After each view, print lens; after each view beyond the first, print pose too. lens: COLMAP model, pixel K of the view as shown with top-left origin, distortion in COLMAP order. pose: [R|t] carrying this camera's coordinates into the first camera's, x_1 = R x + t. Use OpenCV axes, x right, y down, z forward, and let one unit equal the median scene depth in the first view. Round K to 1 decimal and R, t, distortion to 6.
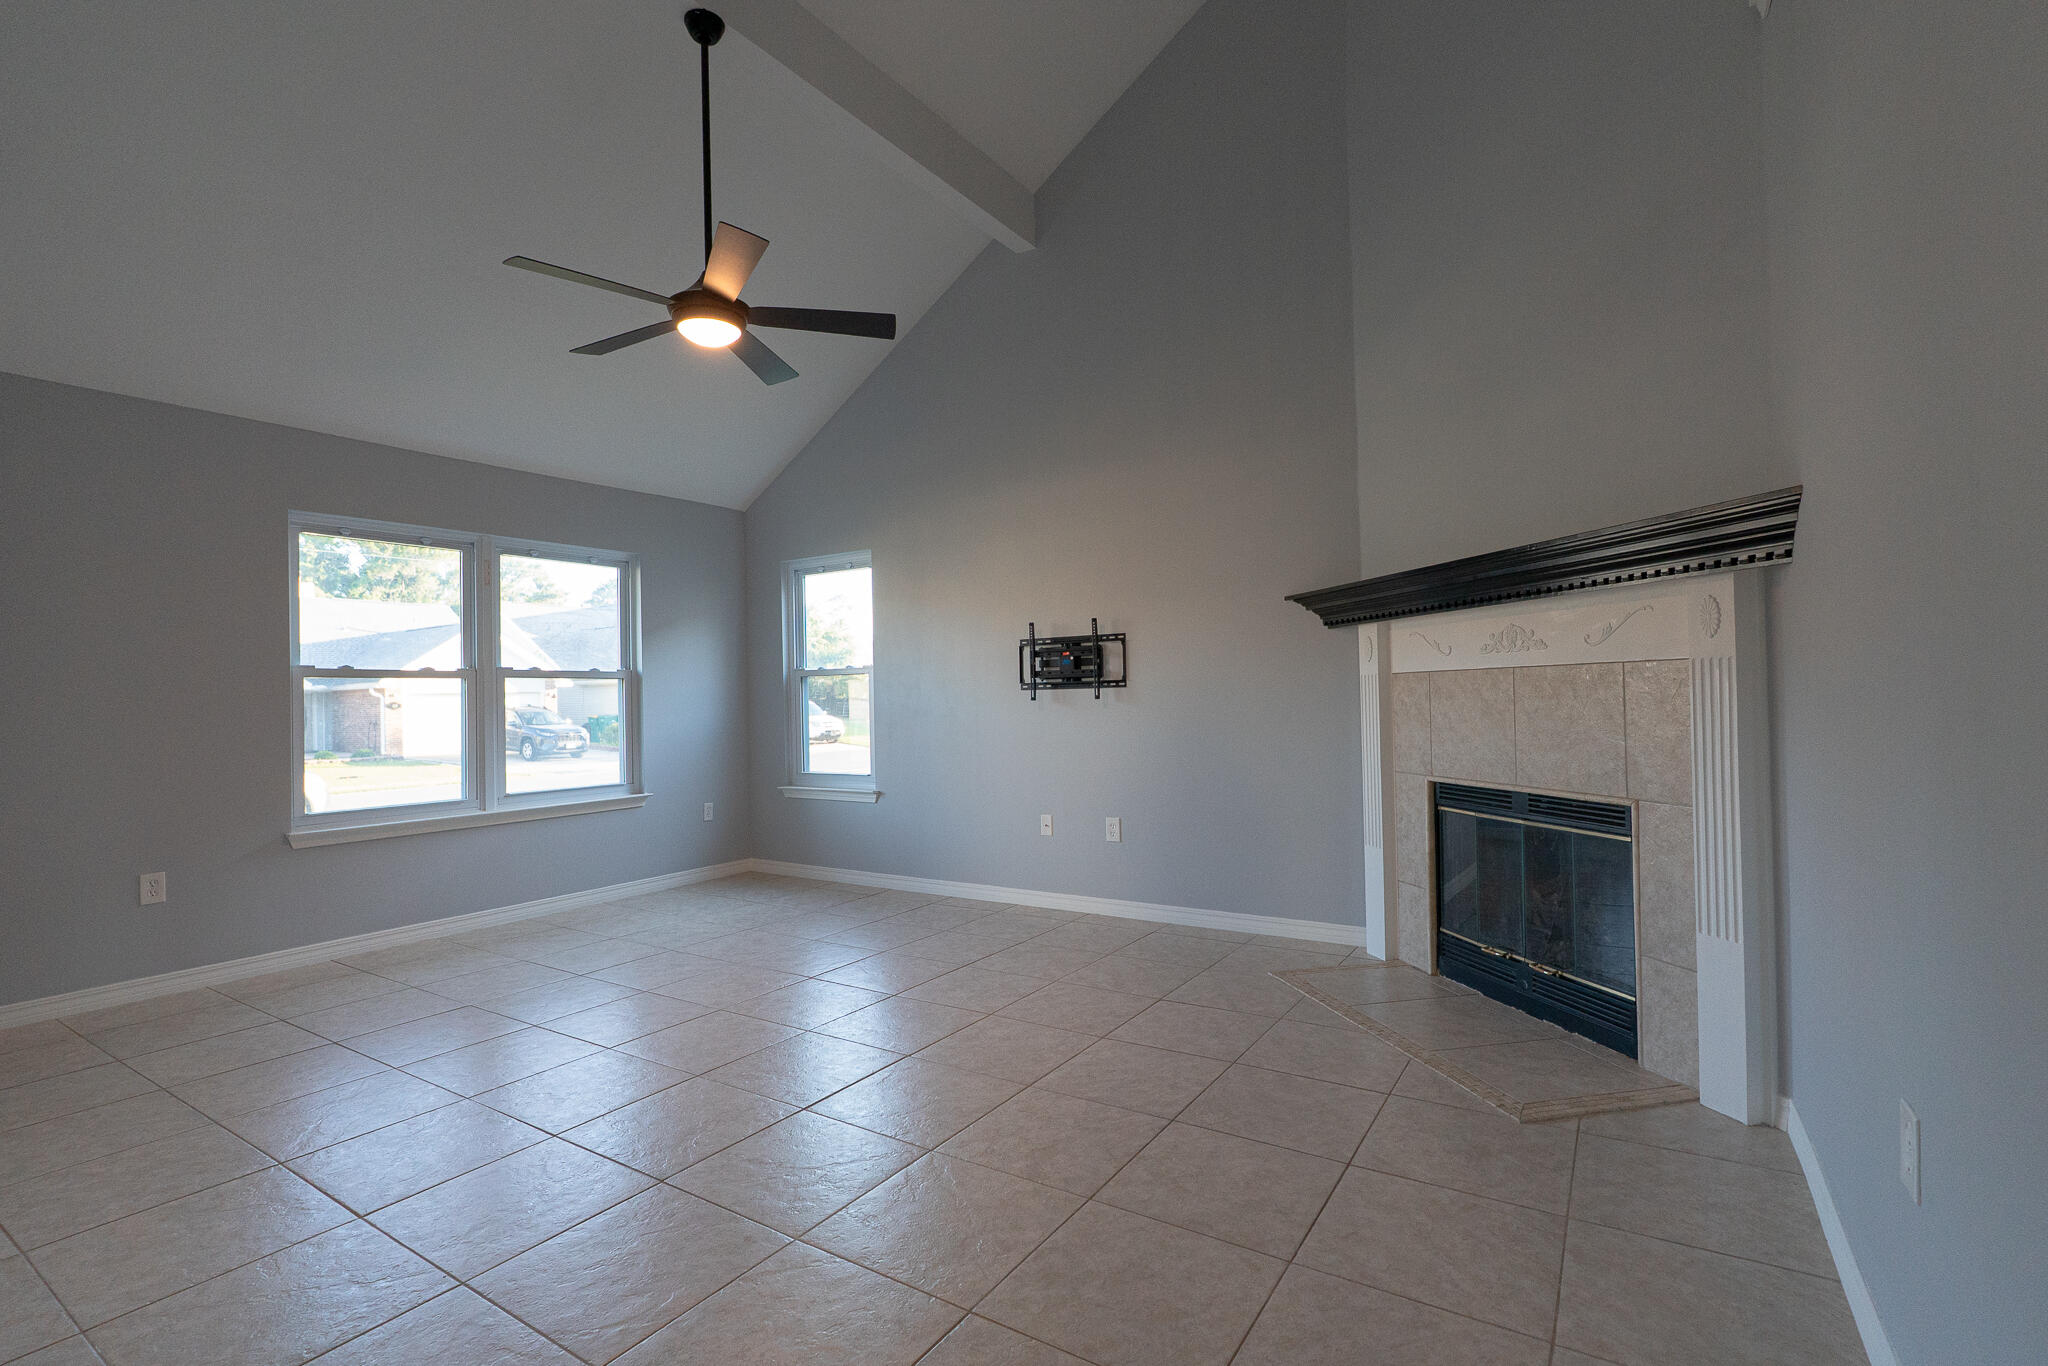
lens RADIAL K [[934.5, 0, 1024.7], [0, 934.5, 681.2], [0, 0, 1]] dist [-0.011410, 0.001173]
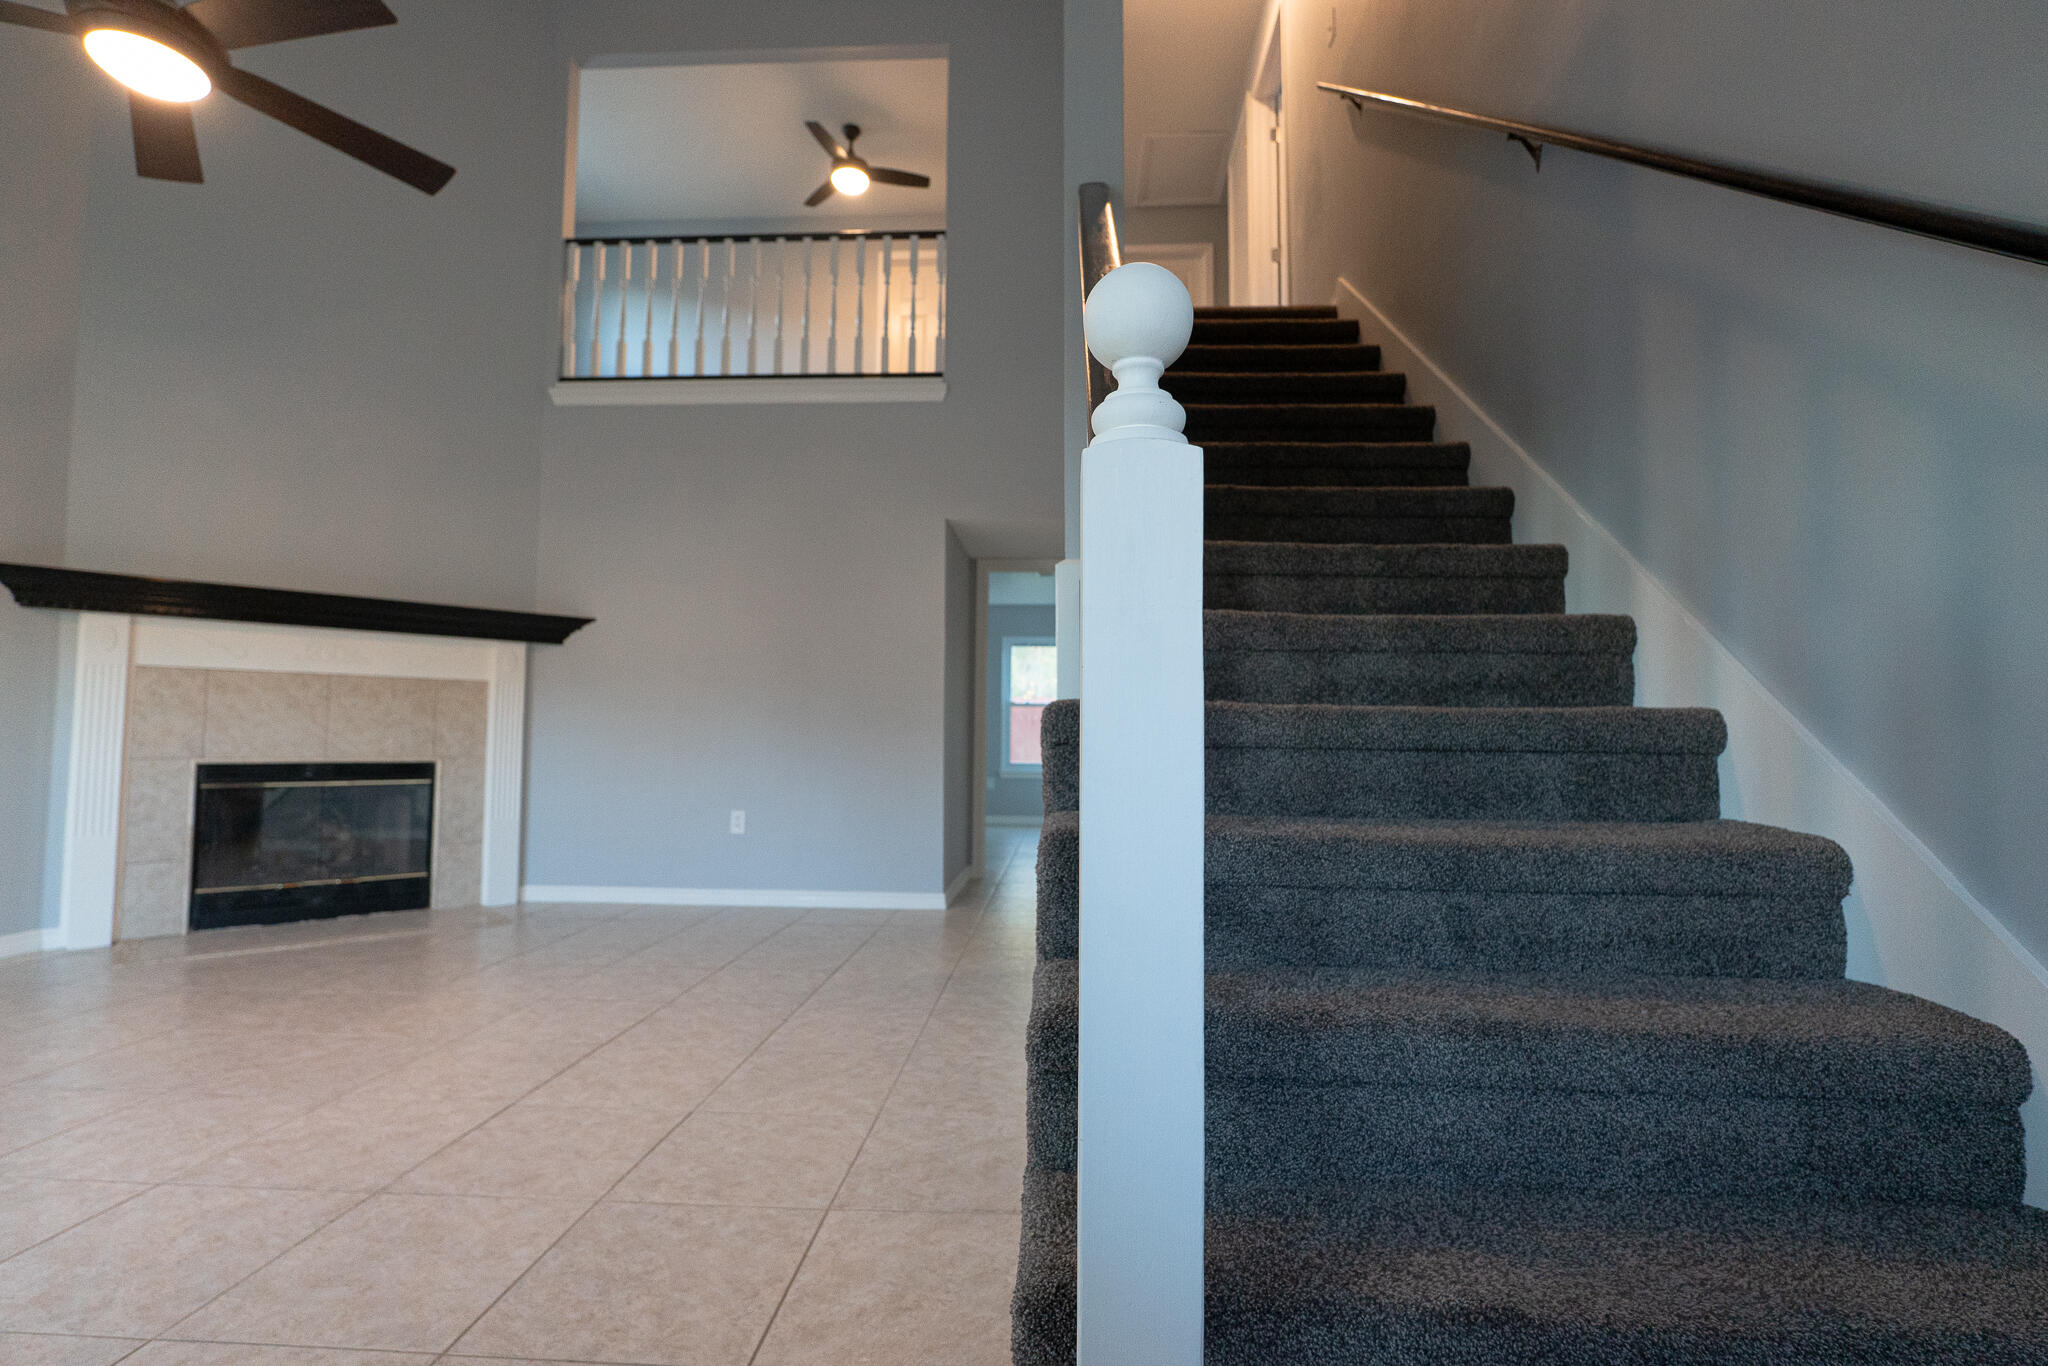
lens RADIAL K [[934.5, 0, 1024.4], [0, 934.5, 690.2], [0, 0, 1]] dist [-0.011410, 0.001173]
pose [[-0.504878, 0.060988, 0.861034, -0.815927], [-0.014938, 0.996734, -0.079359, 0.070370], [-0.863062, -0.052929, -0.502318, 0.534301]]
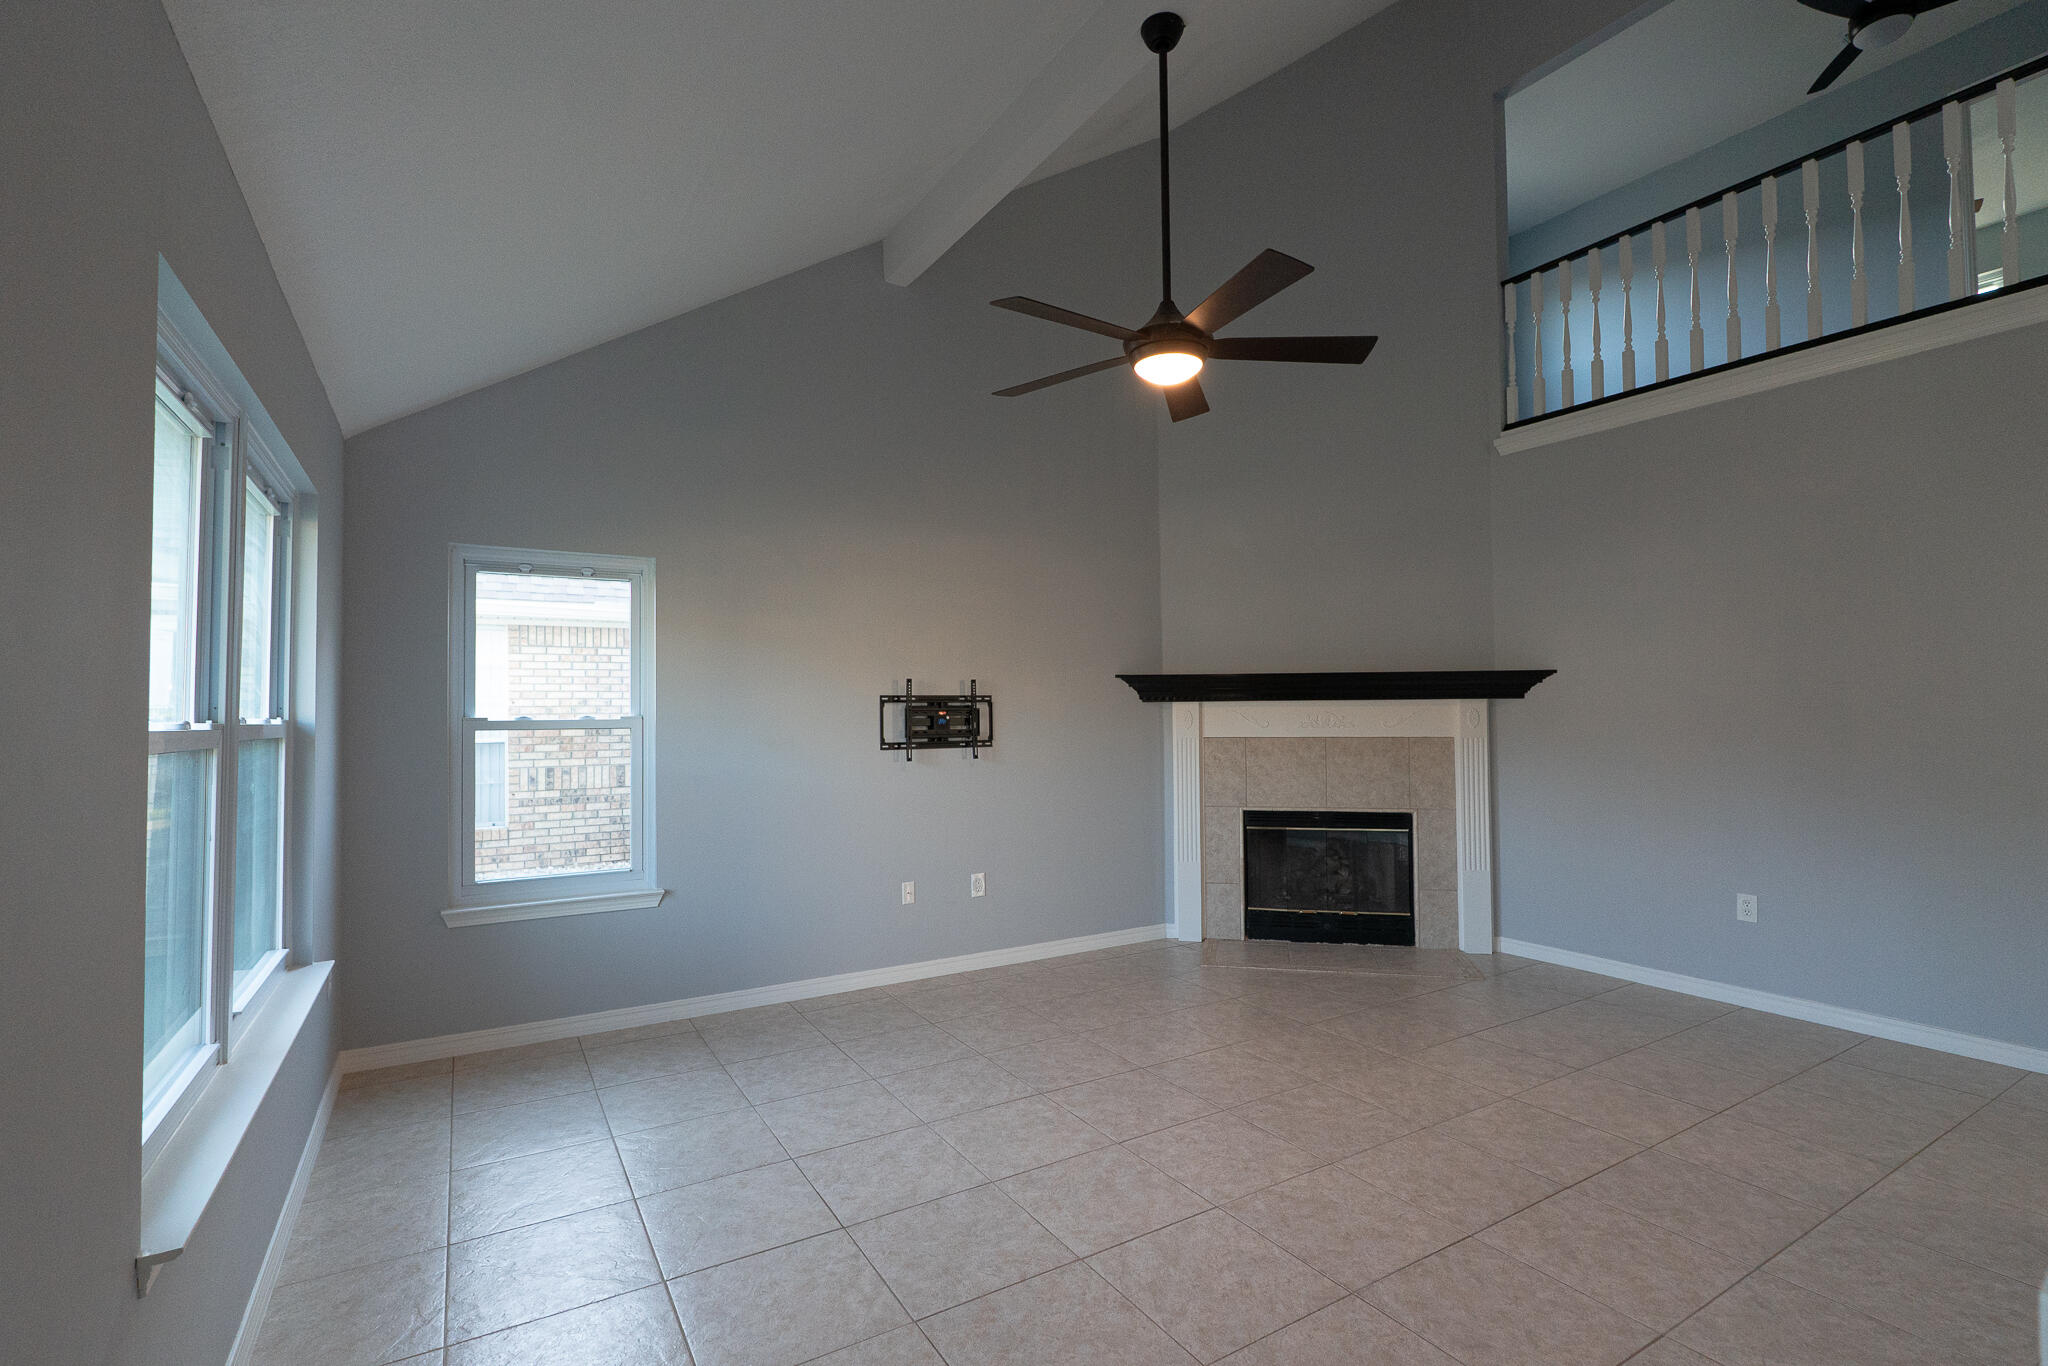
lens RADIAL K [[934.5, 0, 1017.9], [0, 934.5, 678.8], [0, 0, 1]] dist [-0.011410, 0.001173]
pose [[0.437636, 0.047133, 0.897916, -0.830534], [-0.018837, 0.998887, -0.043252, -0.025146], [-0.898955, 0.002015, 0.438037, 0.509879]]
